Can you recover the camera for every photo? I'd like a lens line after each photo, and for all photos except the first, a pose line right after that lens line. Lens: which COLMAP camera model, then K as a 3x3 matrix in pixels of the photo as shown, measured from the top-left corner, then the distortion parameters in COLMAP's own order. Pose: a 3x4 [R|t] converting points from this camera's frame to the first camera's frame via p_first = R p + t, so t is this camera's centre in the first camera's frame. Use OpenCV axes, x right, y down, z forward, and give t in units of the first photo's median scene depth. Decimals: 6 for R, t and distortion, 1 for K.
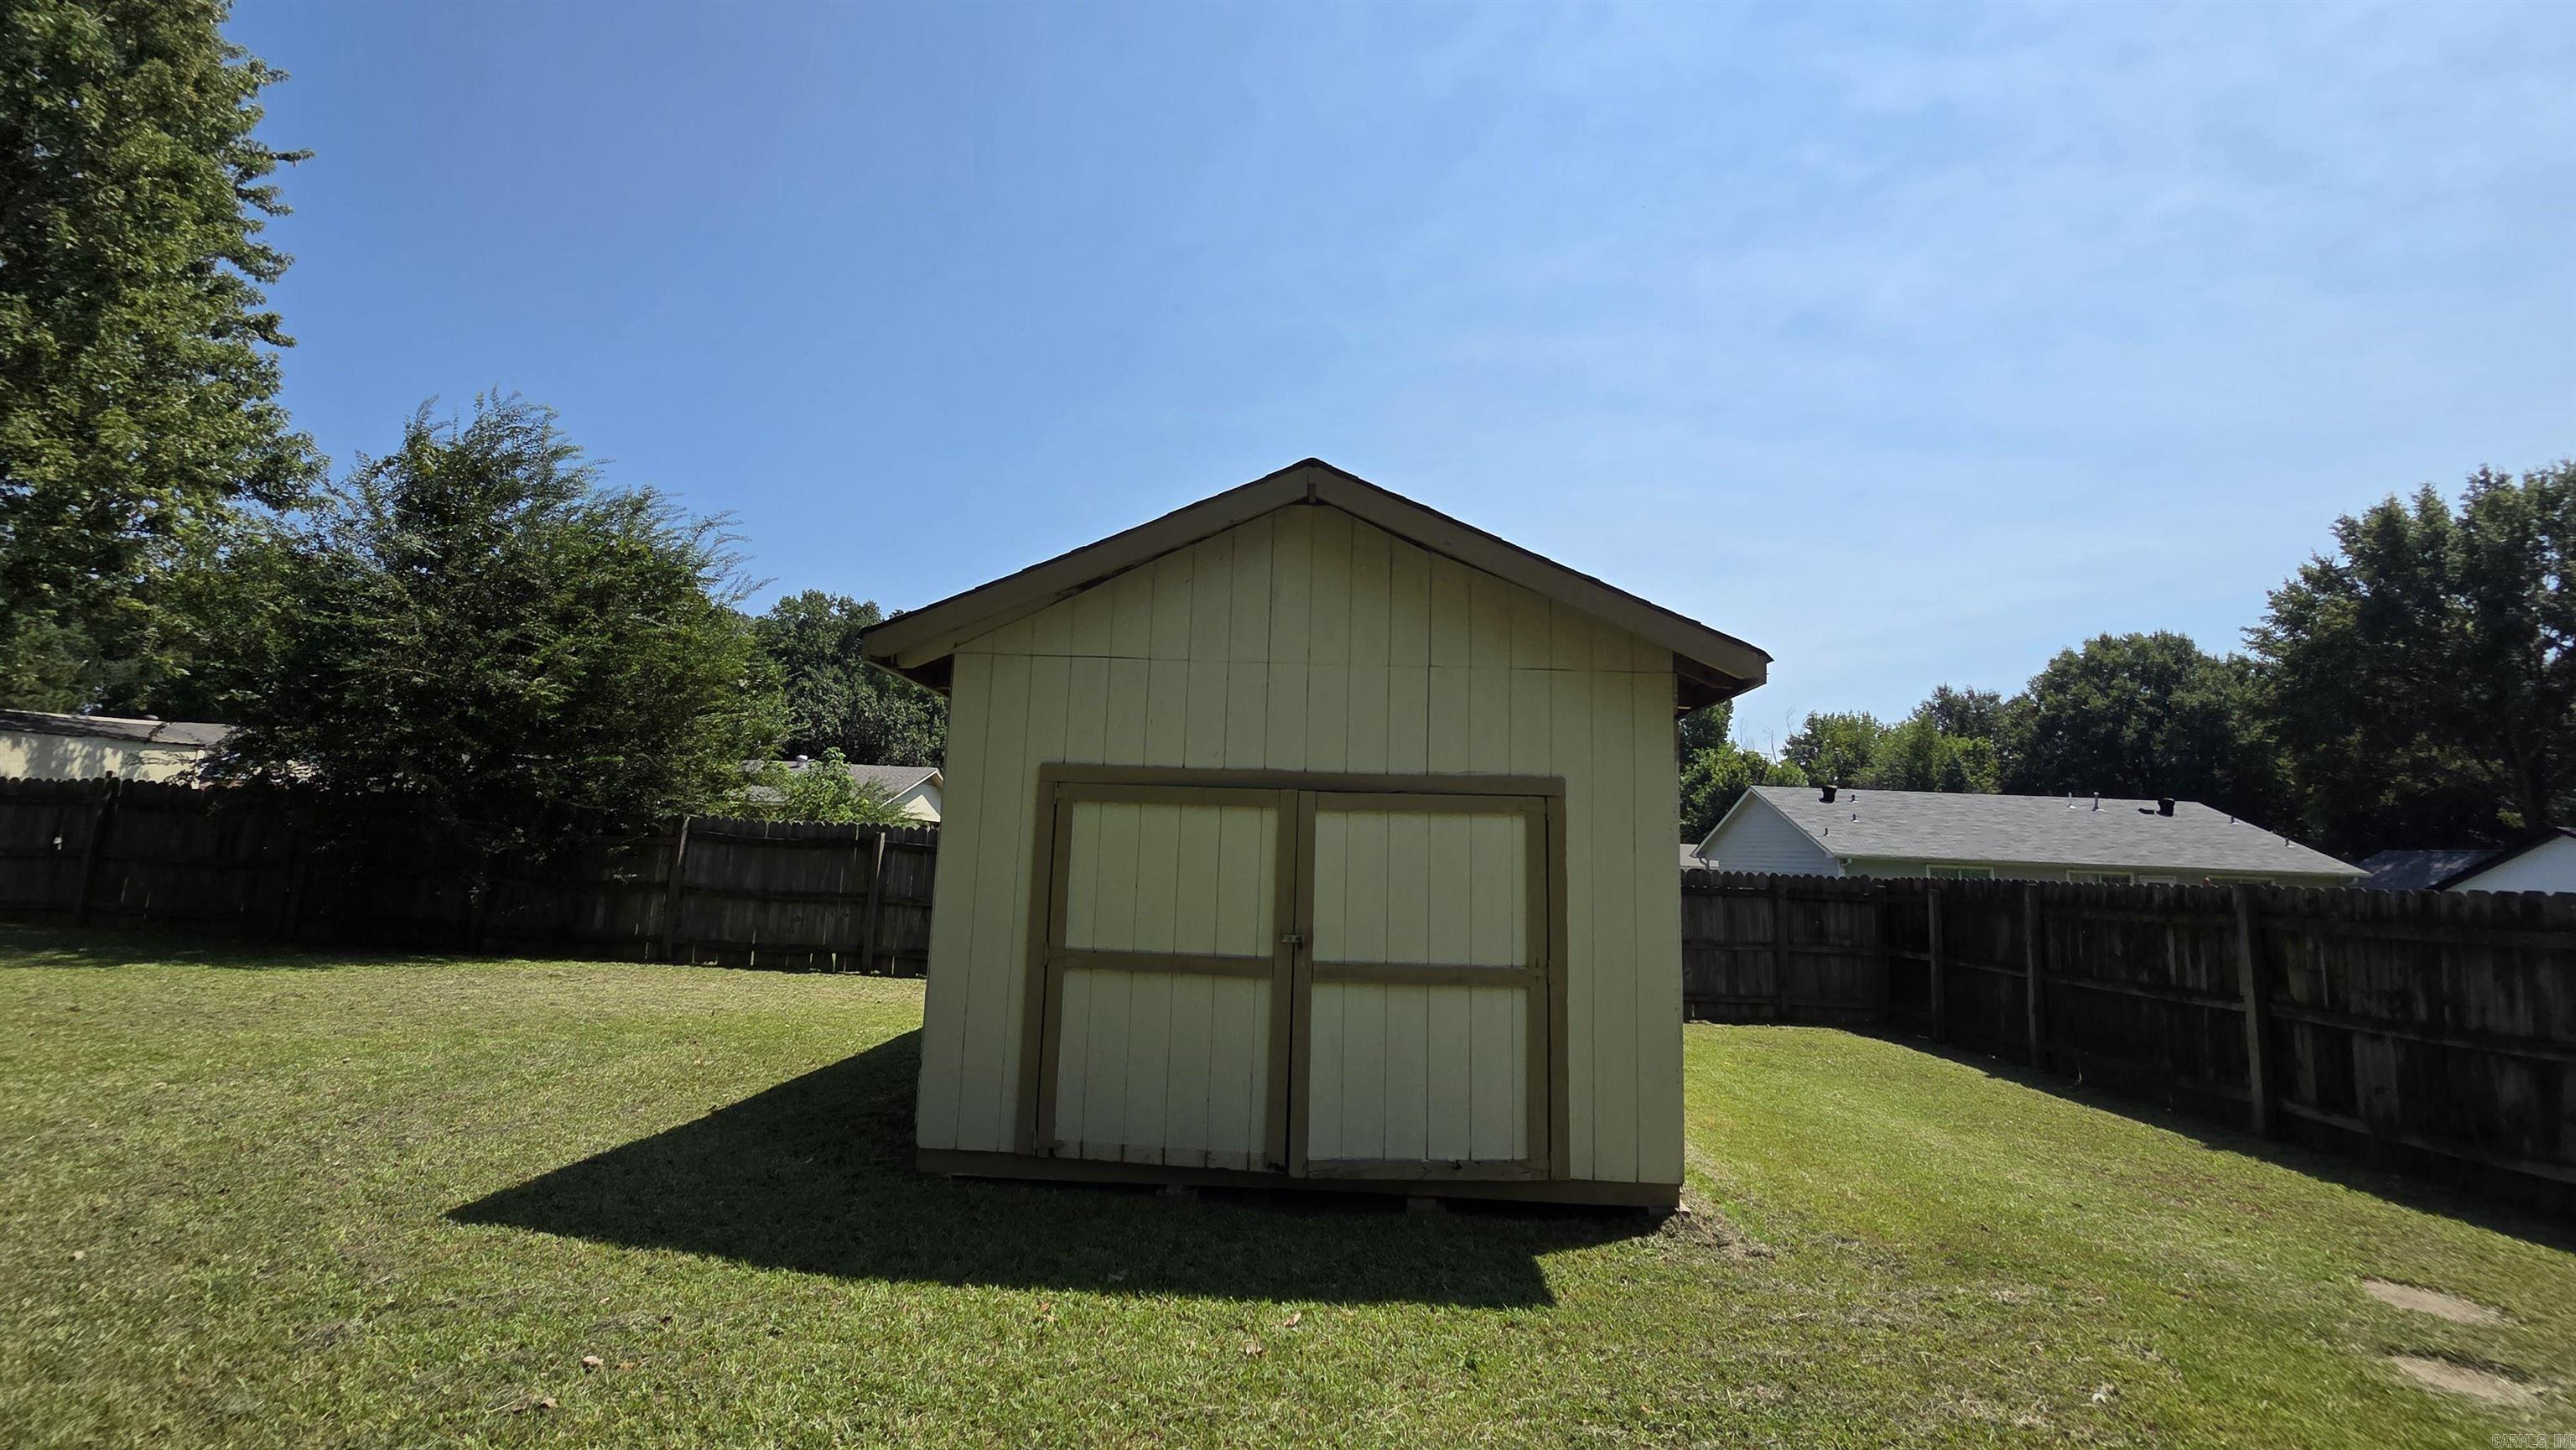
lens RADIAL K [[1055.6, 0, 1272.4], [0, 1055.6, 709.5], [0, 0, 1]] dist [0.003047, -0.000790]
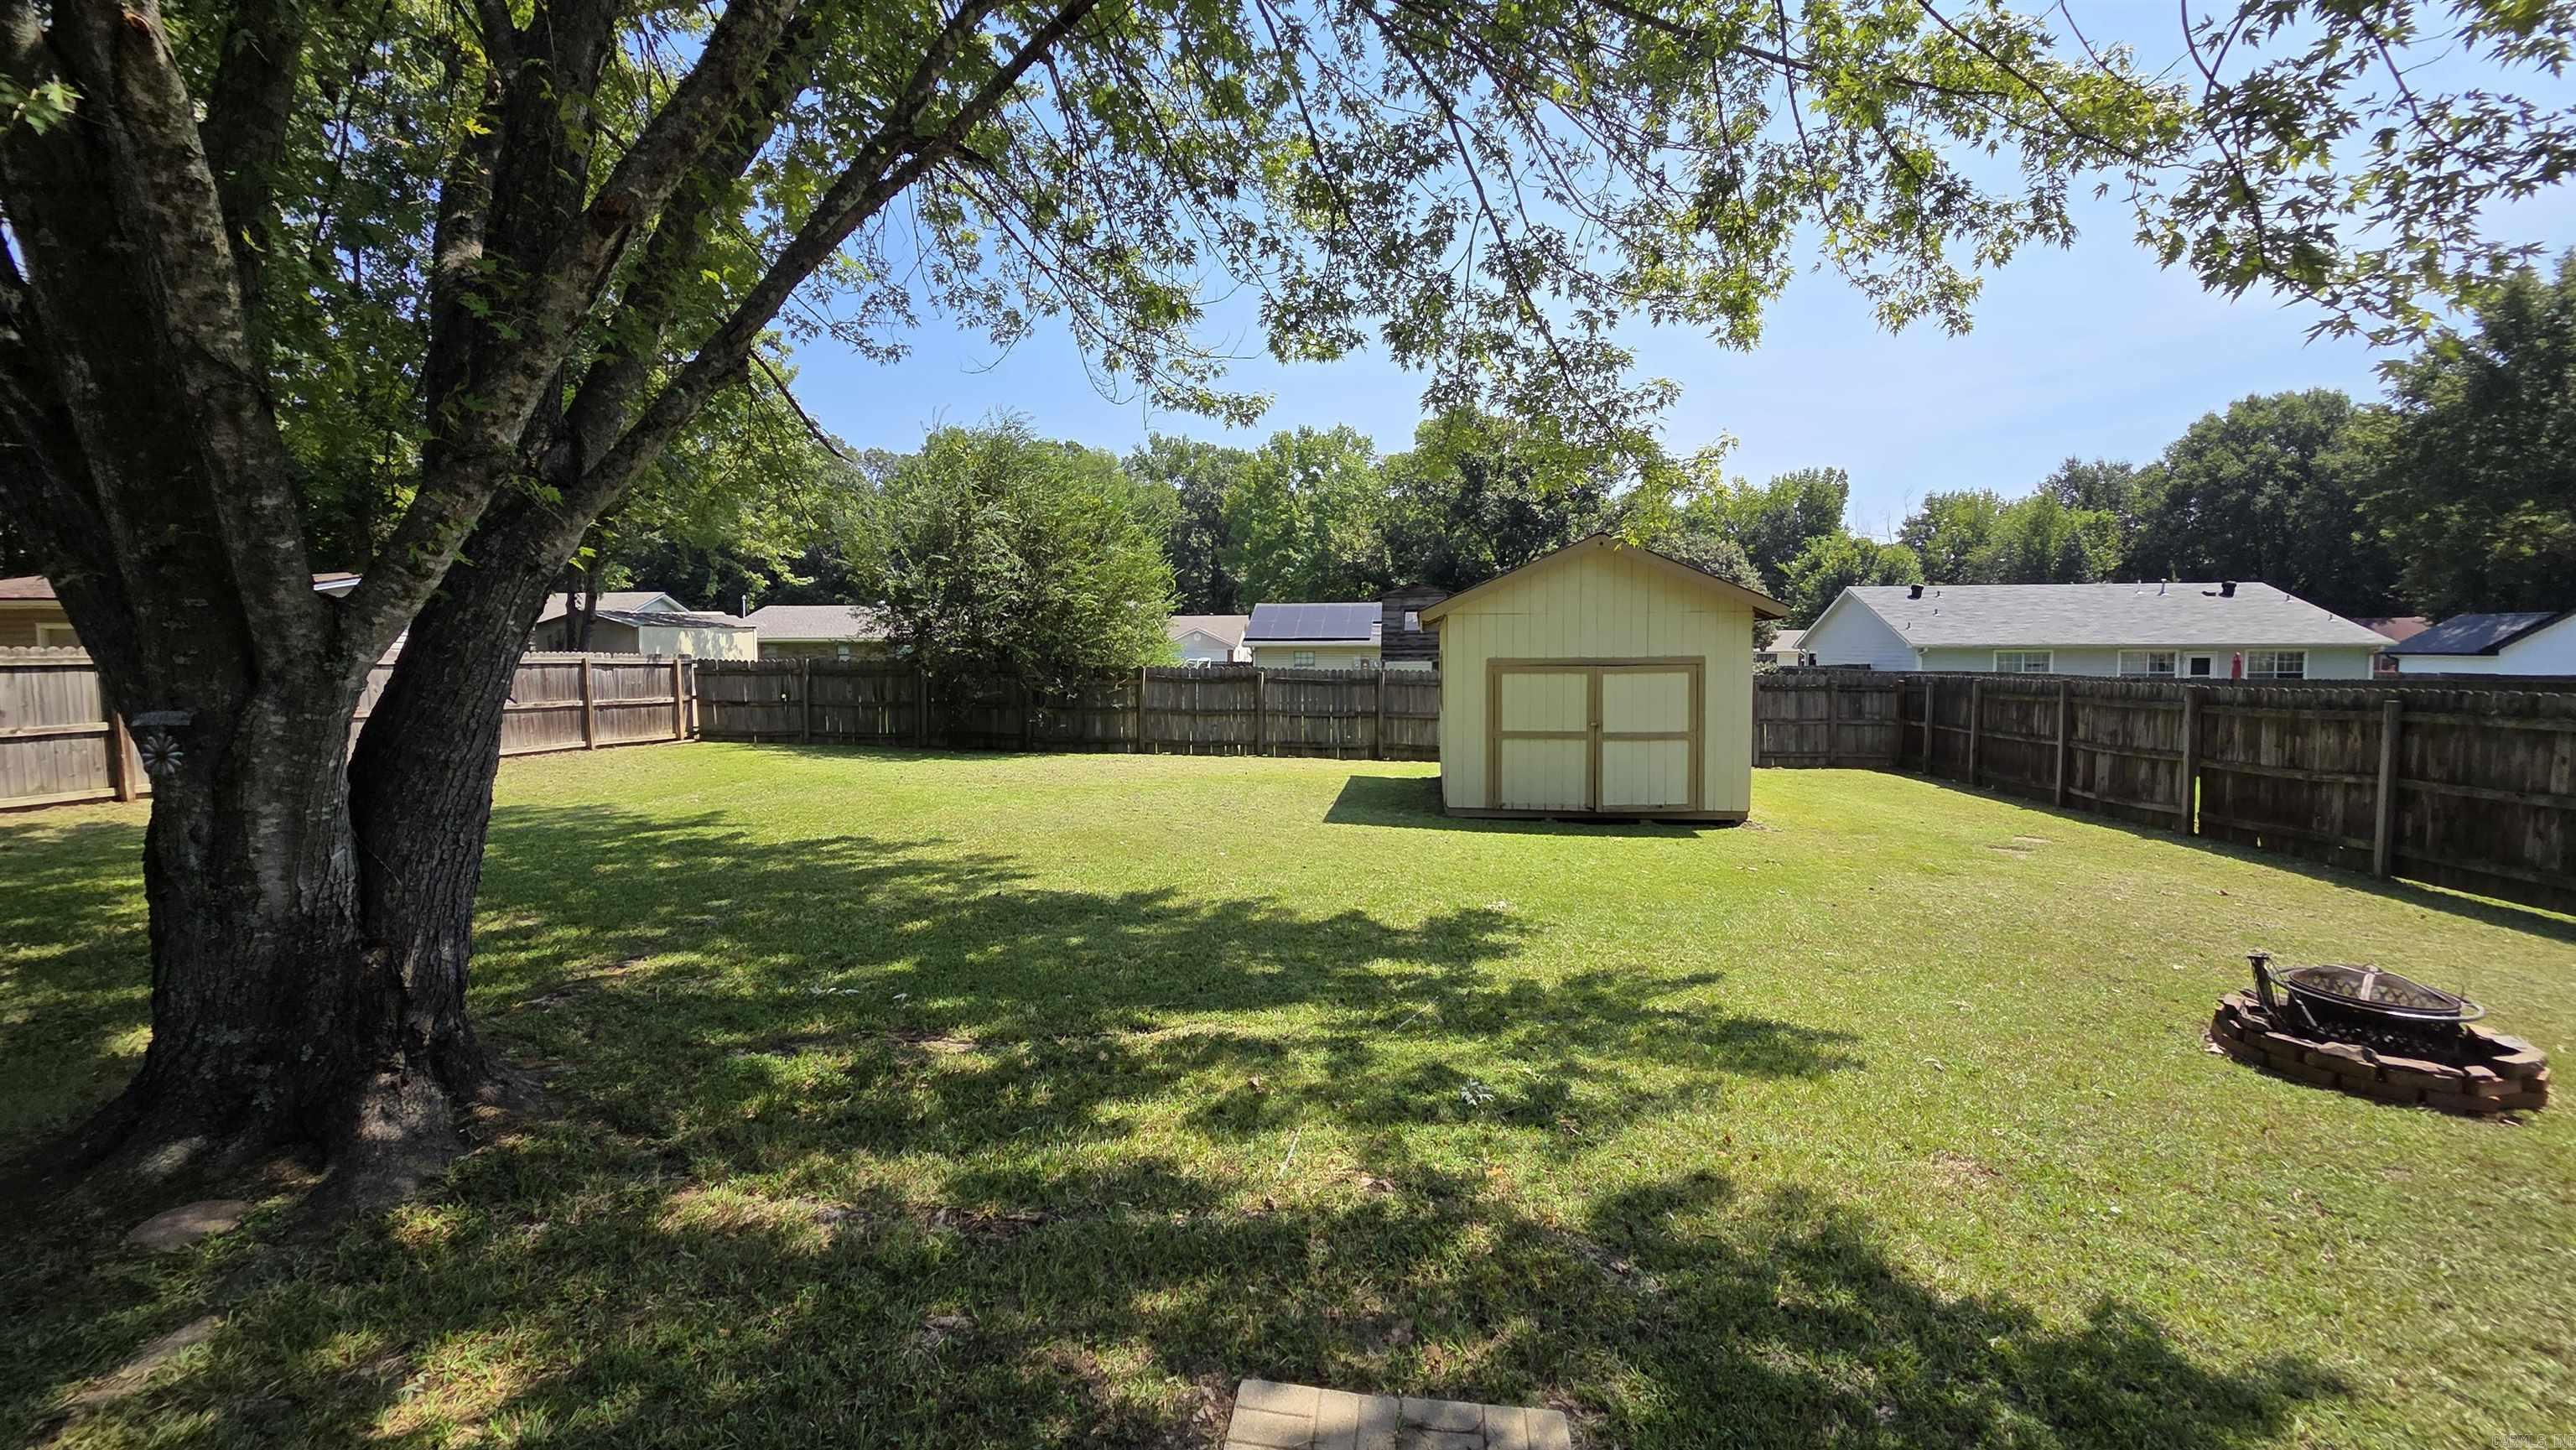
lens RADIAL K [[1055.6, 0, 1280.6], [0, 1055.6, 715.0], [0, 0, 1]] dist [0.003047, -0.000790]
pose [[0.995555, -0.035285, -0.087317, -0.070054], [0.051613, 0.979945, 0.192469, -0.045776], [0.078775, -0.196121, 0.977410, -0.211837]]
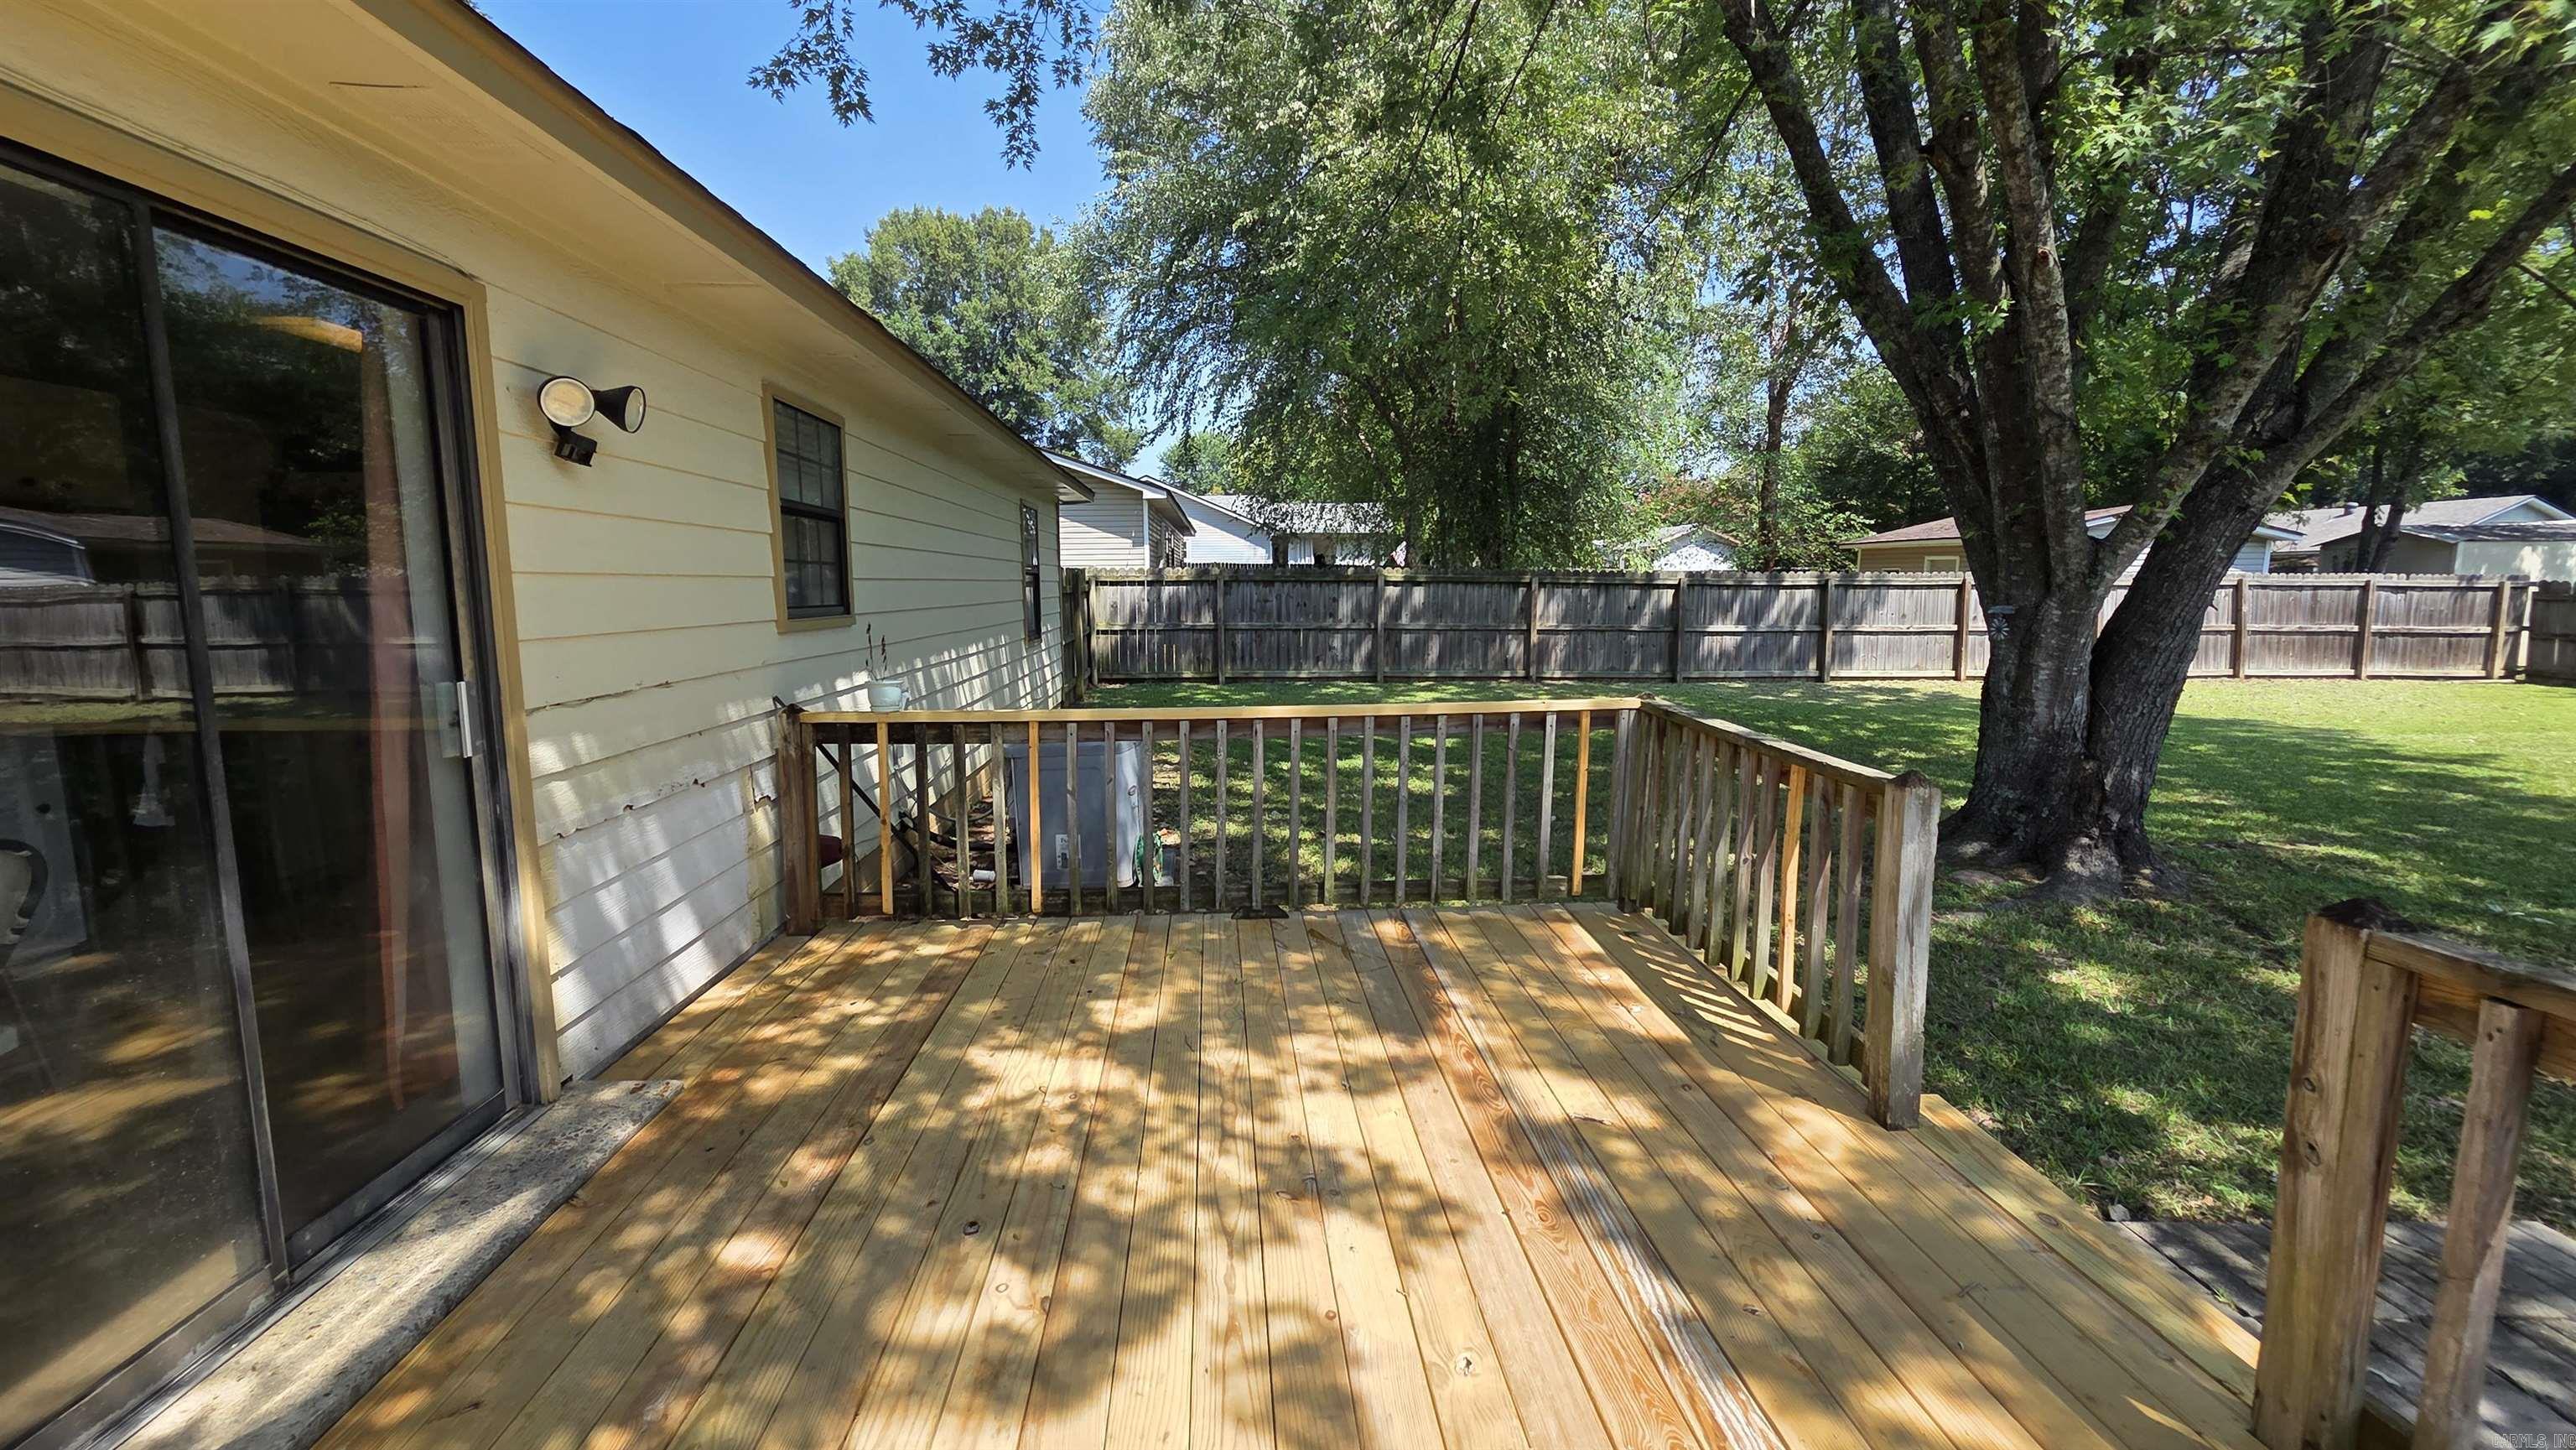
lens RADIAL K [[1055.6, 0, 1290.4], [0, 1055.6, 723.9], [0, 0, 1]] dist [0.003047, -0.000790]
pose [[0.093855, 0.093094, -0.991224, -0.020882], [0.146565, 0.983479, 0.106244, -0.049141], [0.984739, -0.155250, 0.078660, -0.253873]]
